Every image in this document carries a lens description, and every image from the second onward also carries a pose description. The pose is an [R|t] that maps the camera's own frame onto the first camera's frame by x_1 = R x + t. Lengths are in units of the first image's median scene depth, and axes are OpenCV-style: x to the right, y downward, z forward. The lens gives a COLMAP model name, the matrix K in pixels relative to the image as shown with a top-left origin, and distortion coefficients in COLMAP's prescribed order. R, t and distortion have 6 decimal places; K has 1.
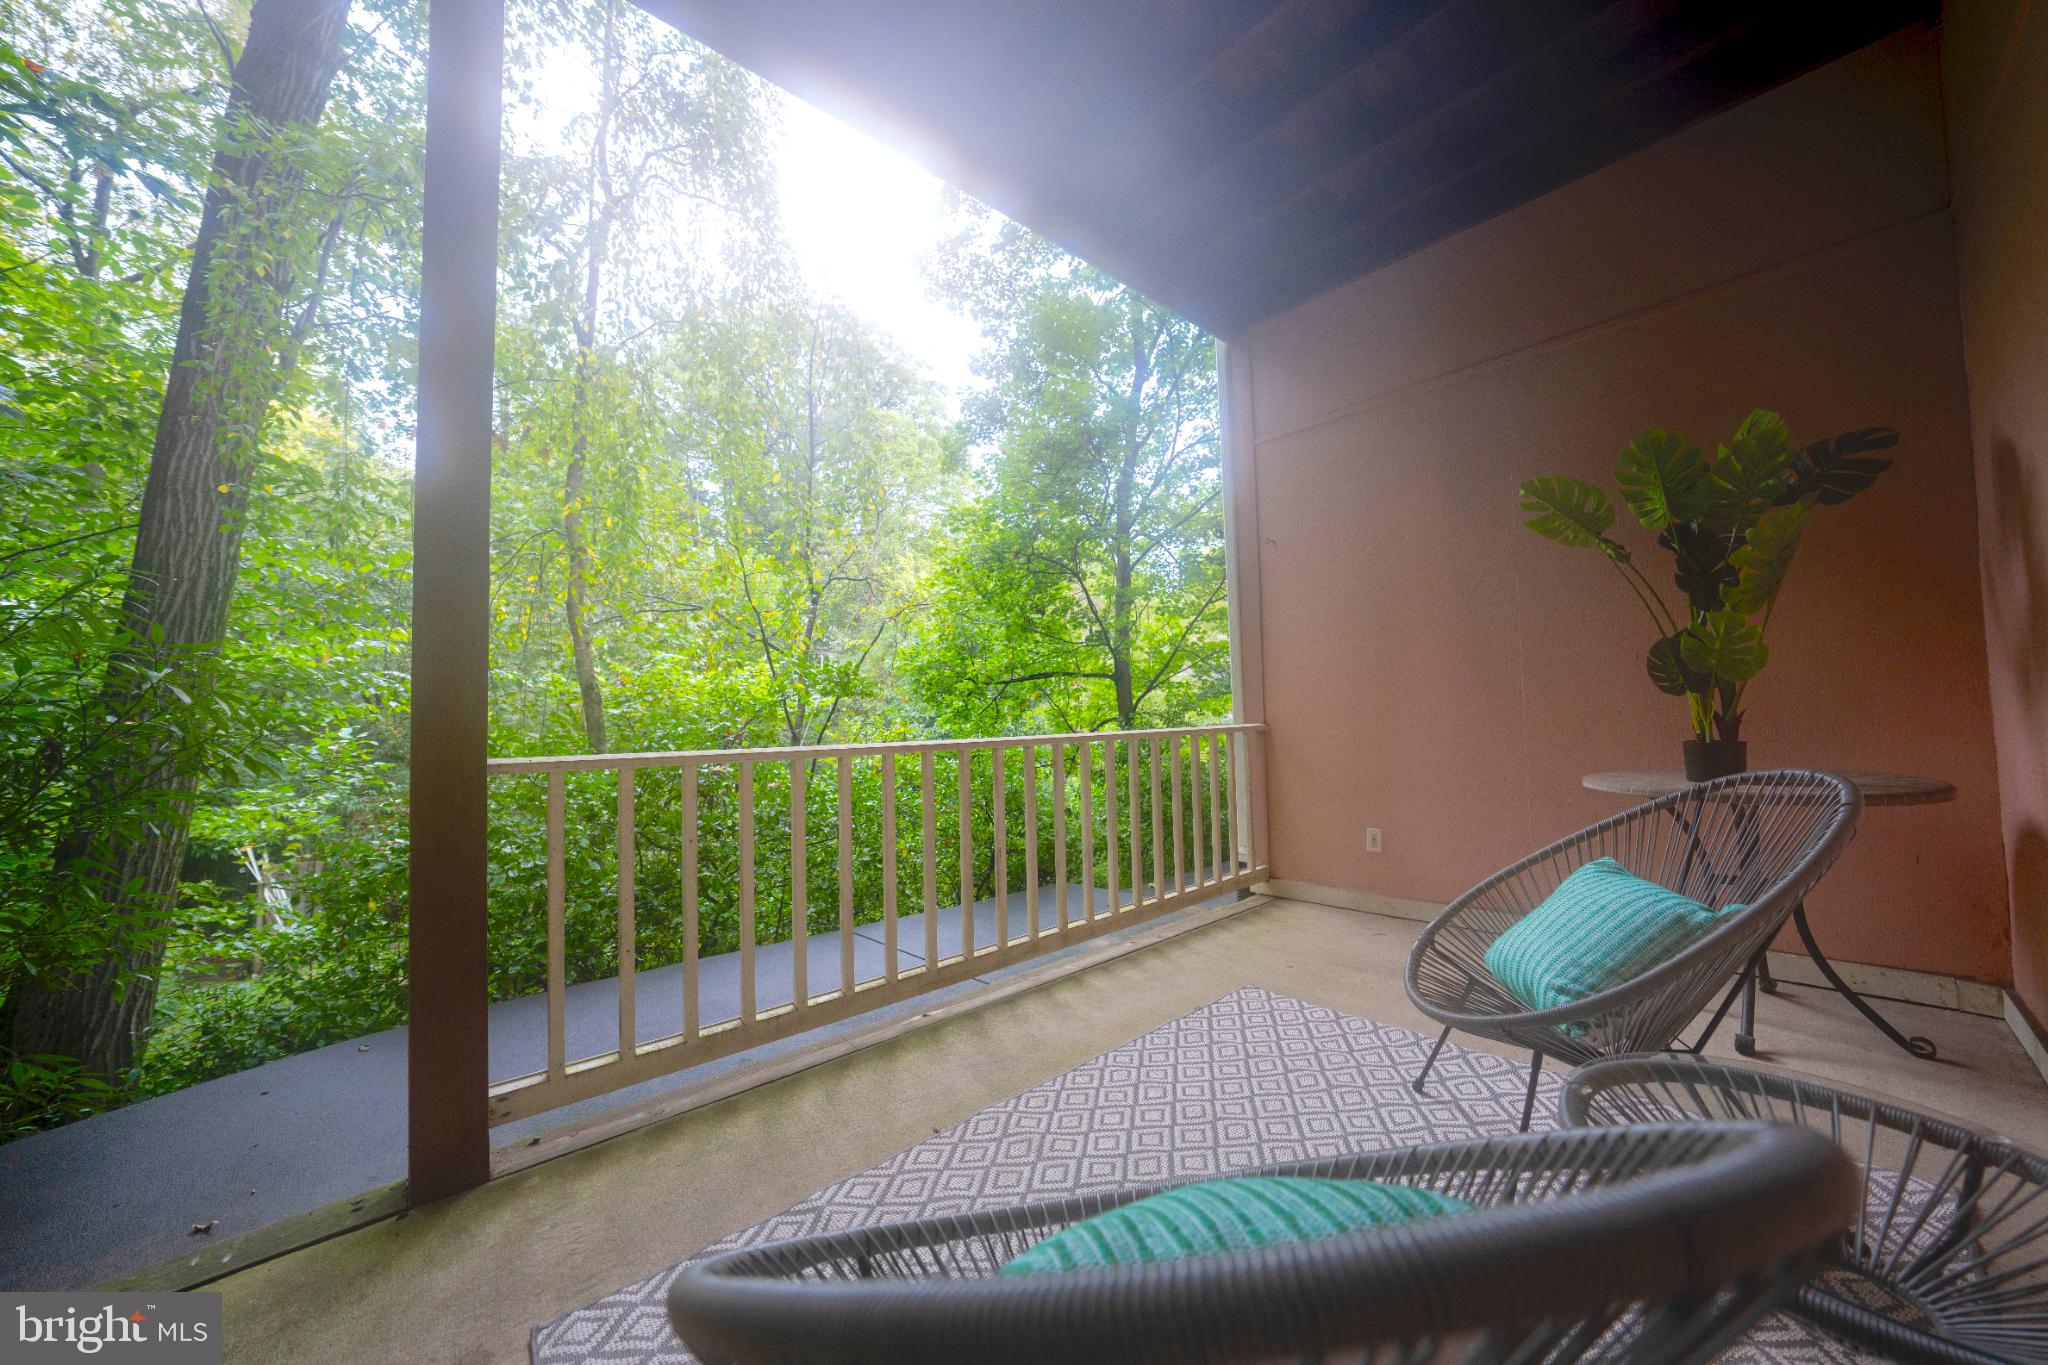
lens RADIAL K [[695.7, 0, 1068.6], [0, 695.7, 680.4], [0, 0, 1]] dist [0.000462, 0.000091]
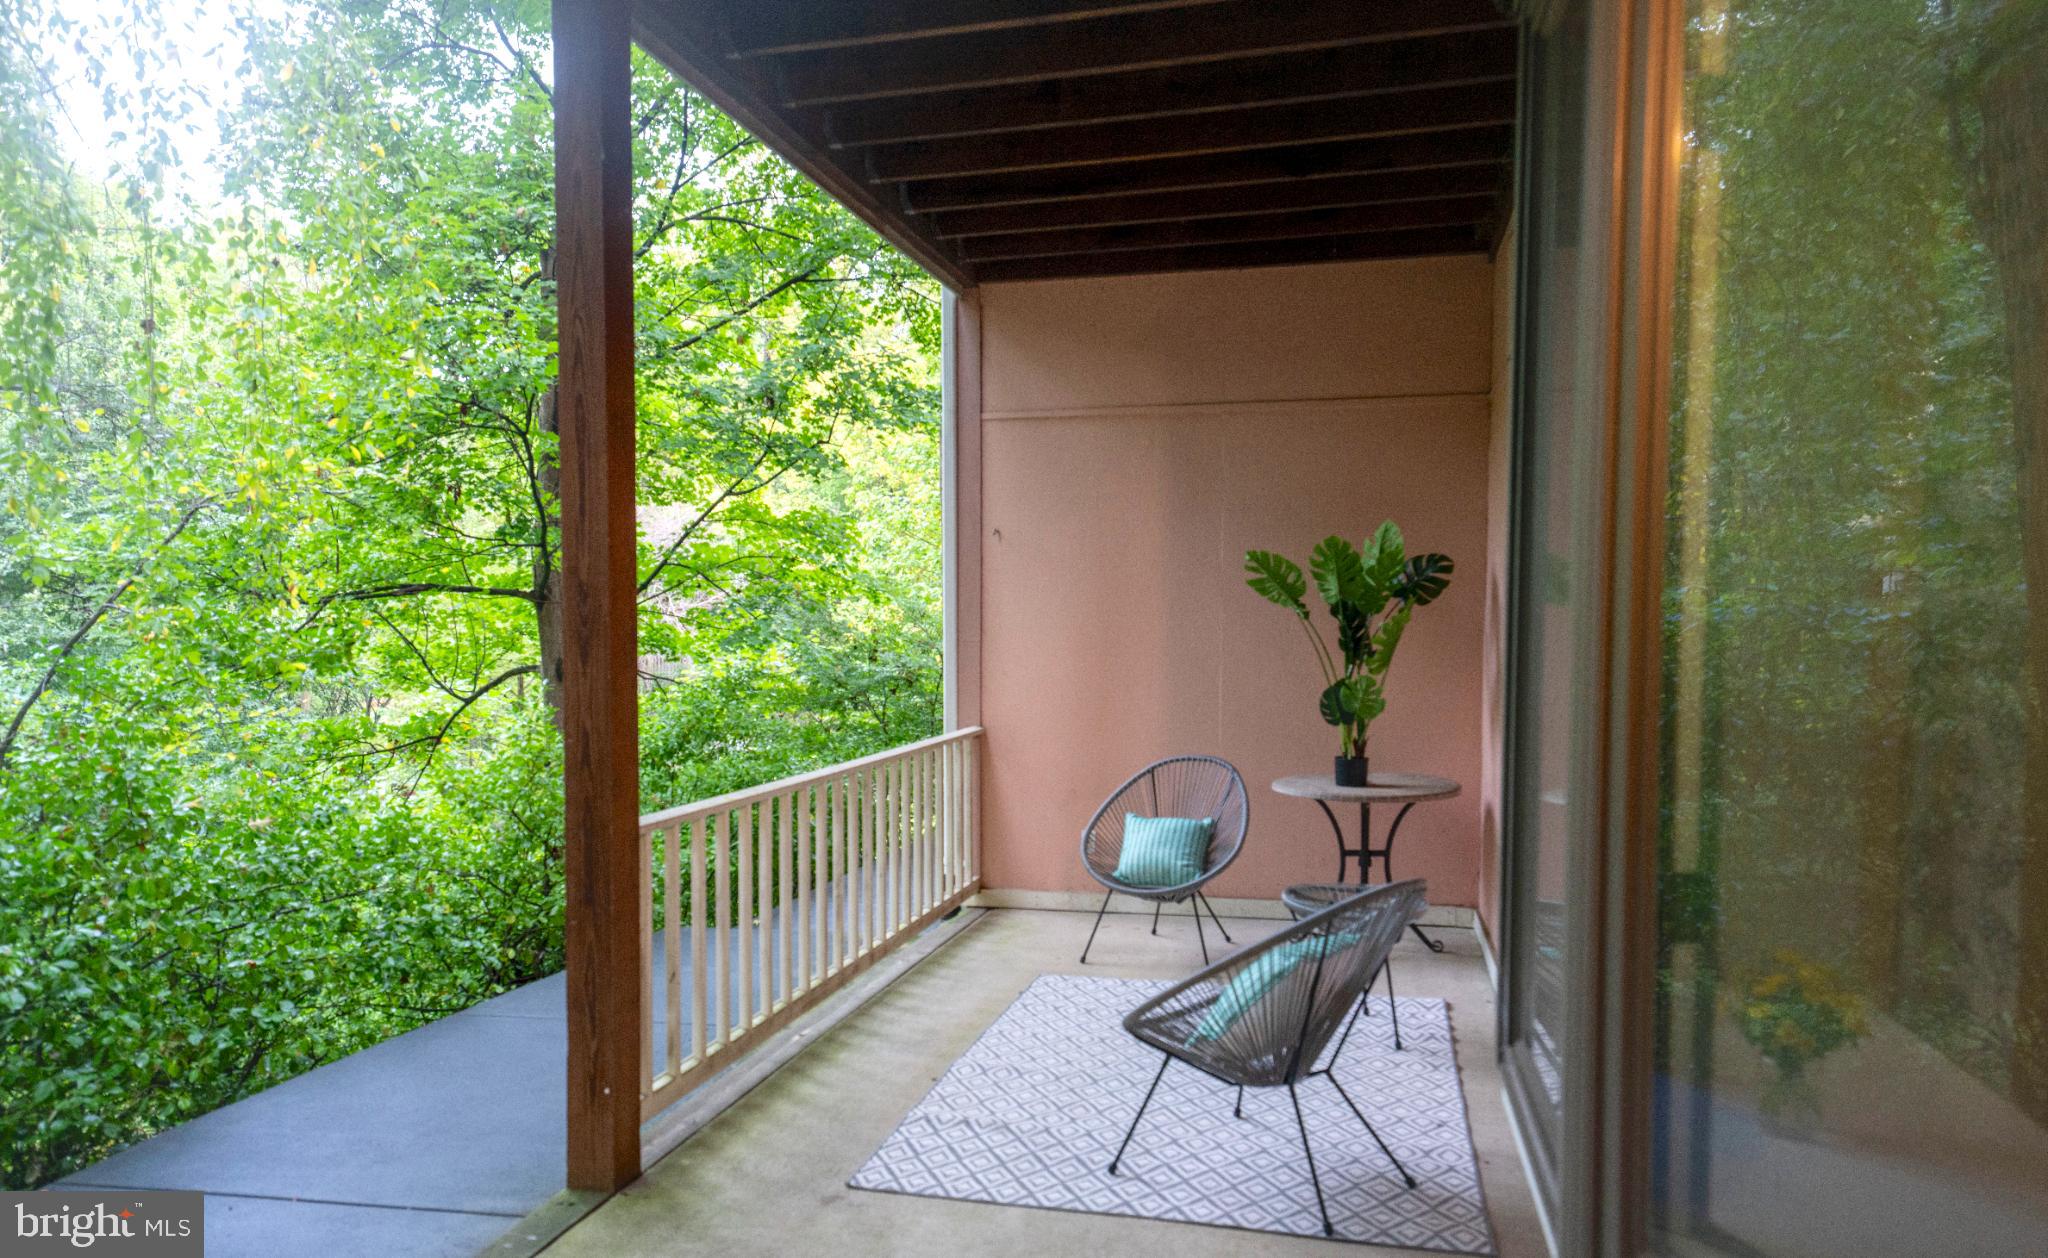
lens RADIAL K [[1348.8, 0, 1019.6], [0, 1348.8, 697.0], [0, 0, 1]] dist [0.064914, 0.000896]
pose [[0.852271, -0.011345, 0.522977, -1.094069], [-0.042347, 0.994987, 0.090595, -0.257468], [-0.521383, -0.099358, 0.847518, -0.977085]]
